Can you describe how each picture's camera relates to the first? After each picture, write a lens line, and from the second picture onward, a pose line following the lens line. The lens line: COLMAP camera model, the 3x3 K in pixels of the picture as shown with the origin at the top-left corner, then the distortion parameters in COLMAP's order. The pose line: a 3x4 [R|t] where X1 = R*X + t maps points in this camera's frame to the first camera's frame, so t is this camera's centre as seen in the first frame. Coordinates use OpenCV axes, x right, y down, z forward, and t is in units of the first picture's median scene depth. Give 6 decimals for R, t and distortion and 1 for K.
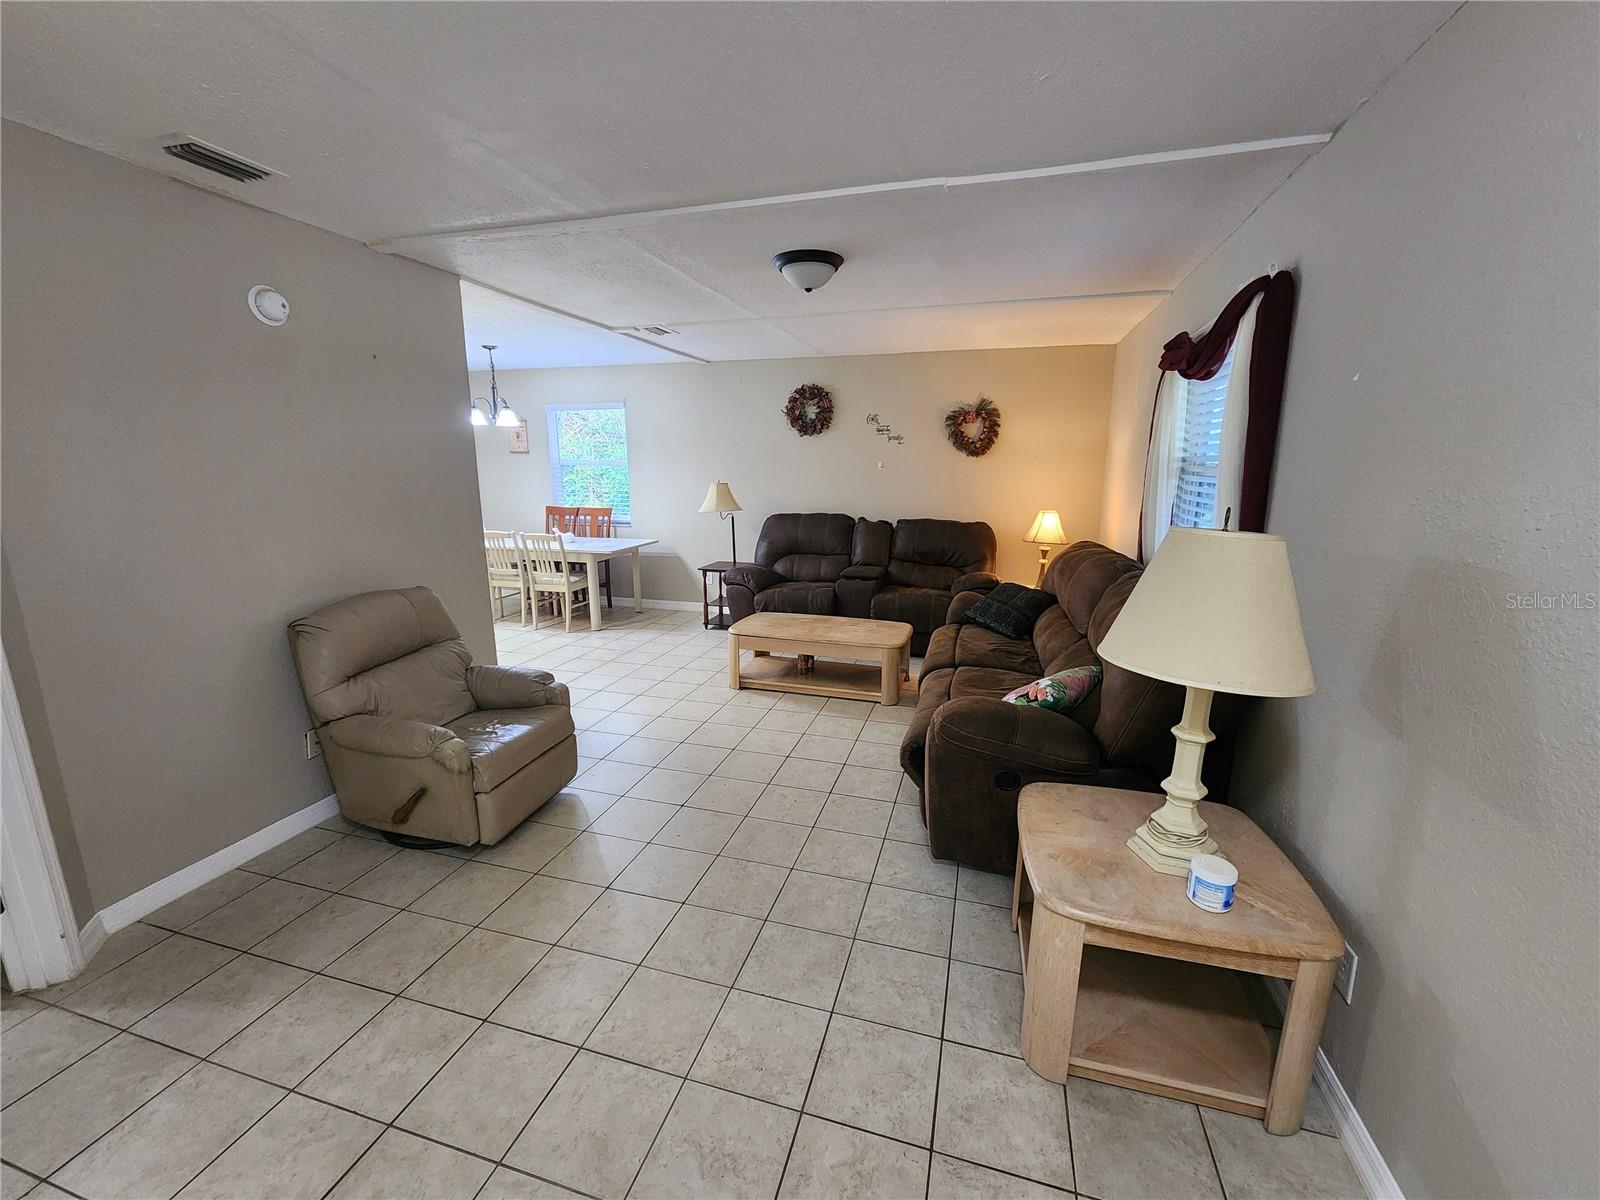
lens RADIAL K [[656.2, 0, 803.0], [0, 656.2, 597.9], [0, 0, 1]] dist [-0.003482, 0.001403]
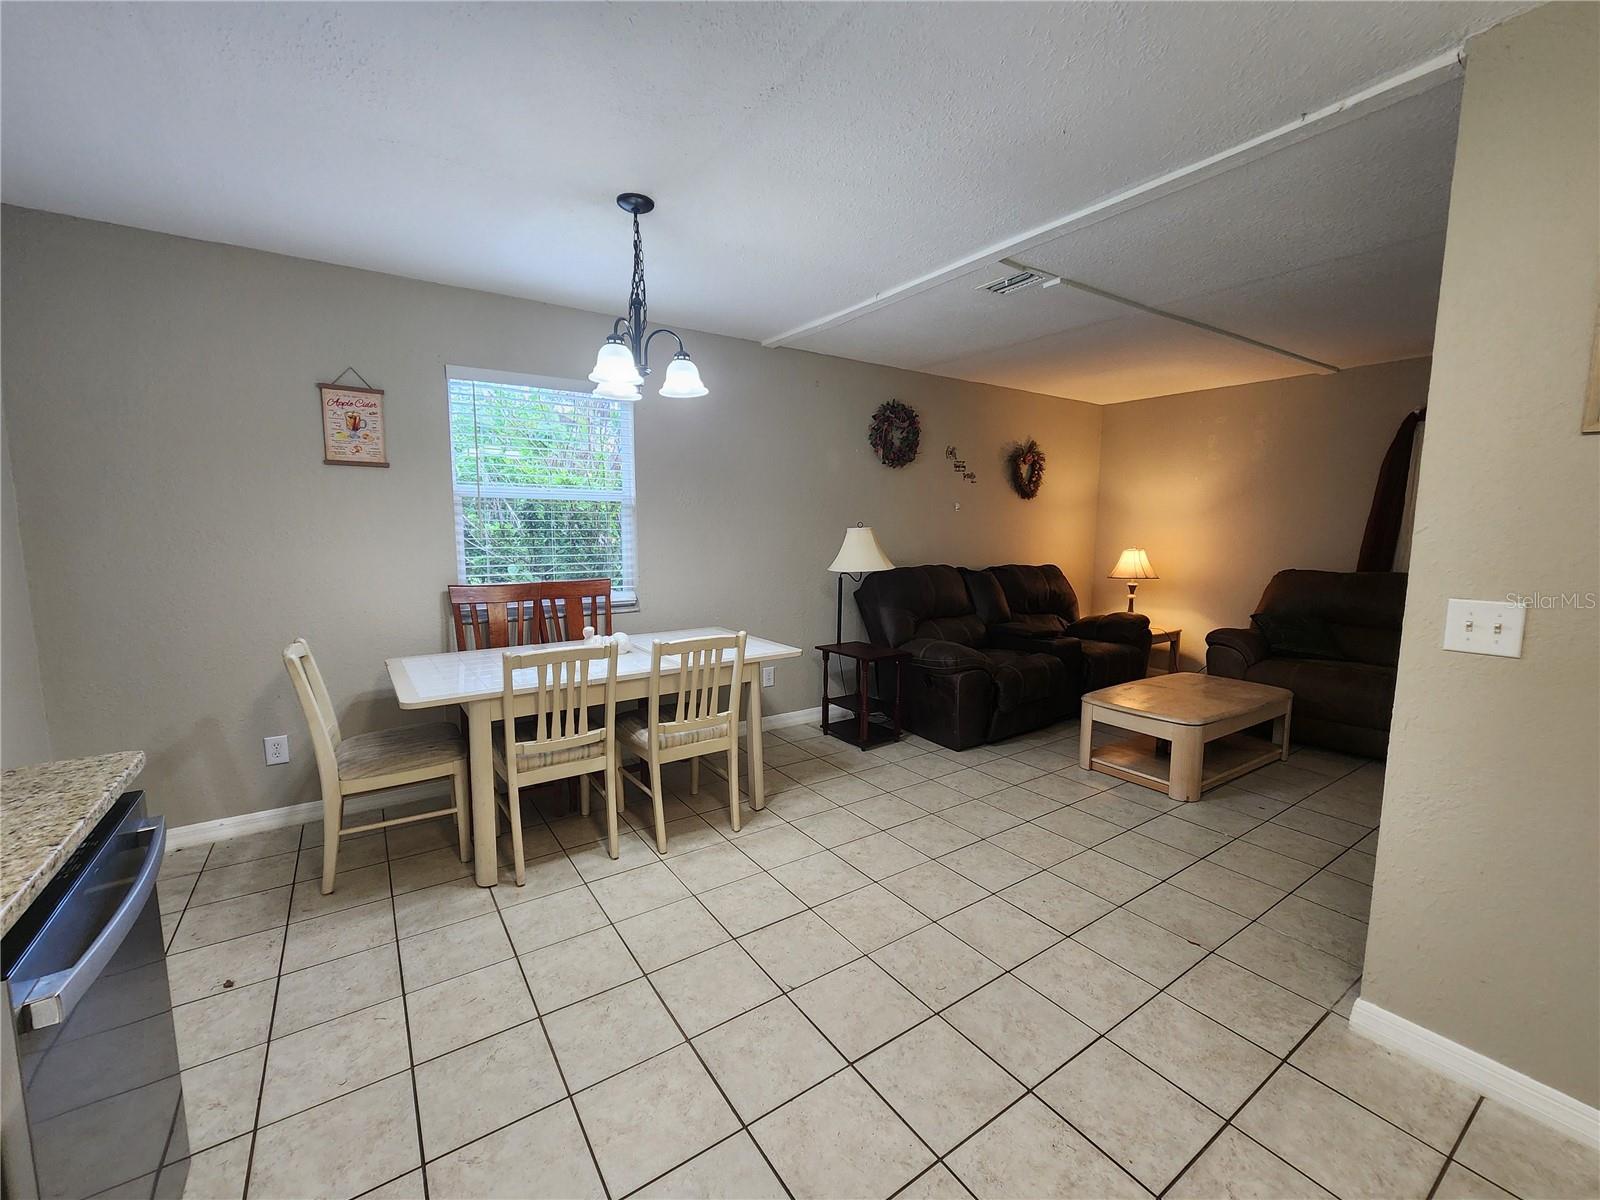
lens RADIAL K [[656.2, 0, 799.2], [0, 656.2, 598.2], [0, 0, 1]] dist [-0.003482, 0.001403]
pose [[0.639528, -0.086944, 0.763835, -0.685753], [0.155011, 0.987760, -0.017353, -0.102079], [-0.752978, 0.129501, 0.645178, 0.624336]]
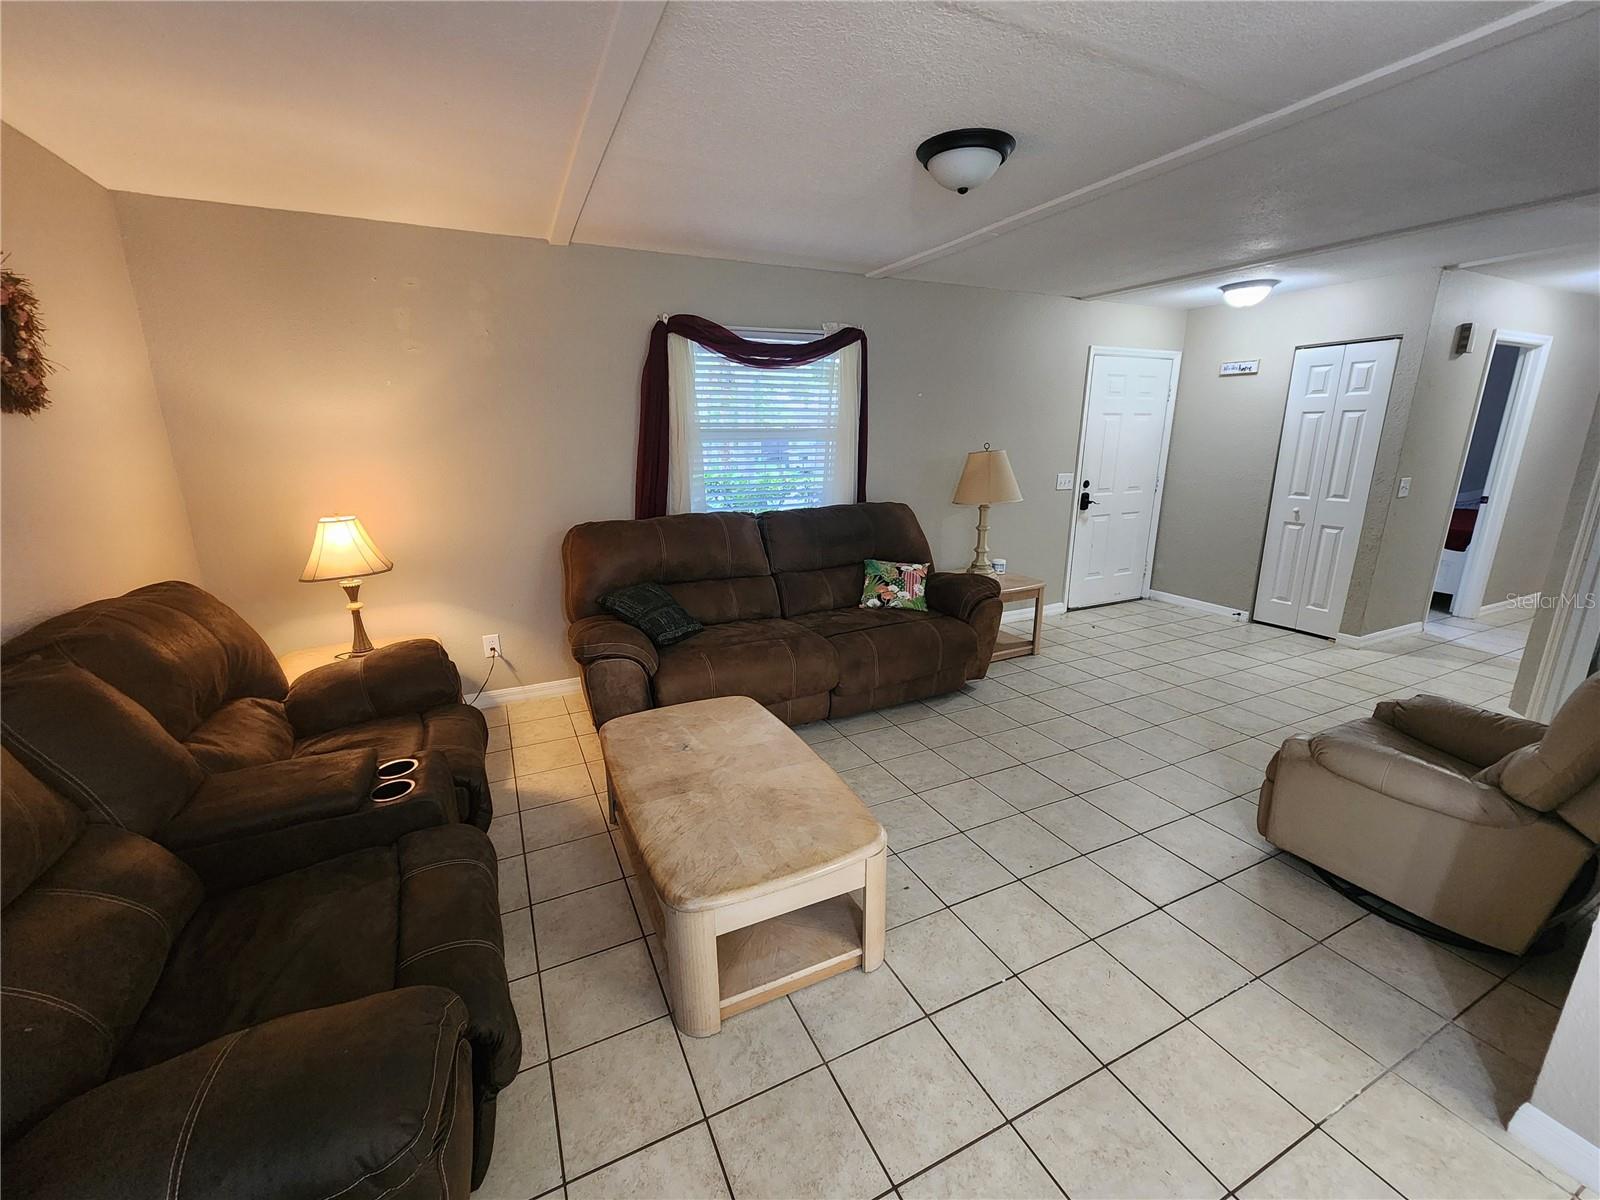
lens RADIAL K [[656.2, 0, 805.4], [0, 656.2, 597.8], [0, 0, 1]] dist [-0.003482, 0.001403]
pose [[-0.670096, -0.184319, 0.719026, -0.259537], [0.156417, 0.911863, 0.379525, -0.187213], [-0.725607, 0.366786, -0.582205, 0.905518]]
